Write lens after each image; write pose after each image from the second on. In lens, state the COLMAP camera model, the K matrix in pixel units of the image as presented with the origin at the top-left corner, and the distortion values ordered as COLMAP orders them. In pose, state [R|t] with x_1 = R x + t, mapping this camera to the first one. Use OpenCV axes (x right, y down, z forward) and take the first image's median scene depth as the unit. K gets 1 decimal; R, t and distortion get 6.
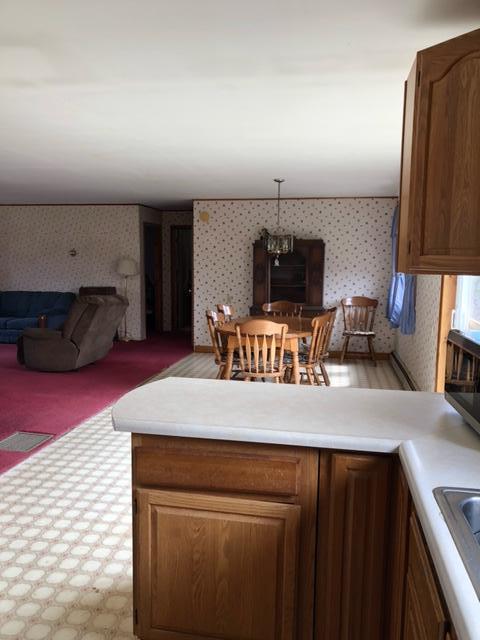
lens RADIAL K [[517.2, 0, 238.6], [0, 517.2, 323.2], [0, 0, 1]] dist [0.049827, -0.062323]
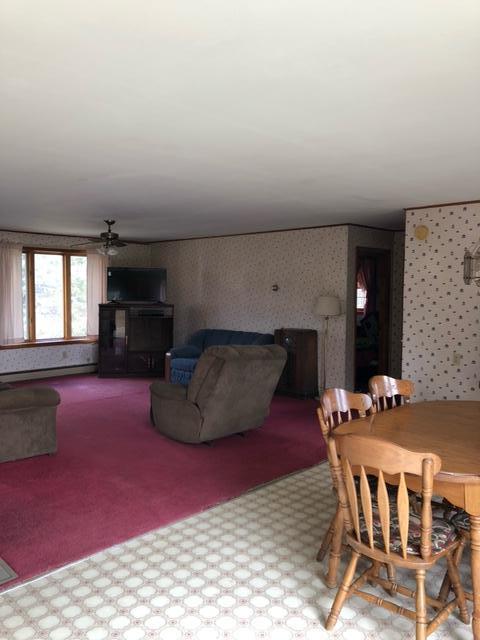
lens RADIAL K [[517.2, 0, 235.8], [0, 517.2, 312.5], [0, 0, 1]] dist [0.049827, -0.062323]
pose [[0.826471, 0.022247, -0.562539, 0.121513], [-0.069478, 0.995611, -0.062702, -0.046612], [0.558675, 0.090905, 0.824389, 0.339382]]
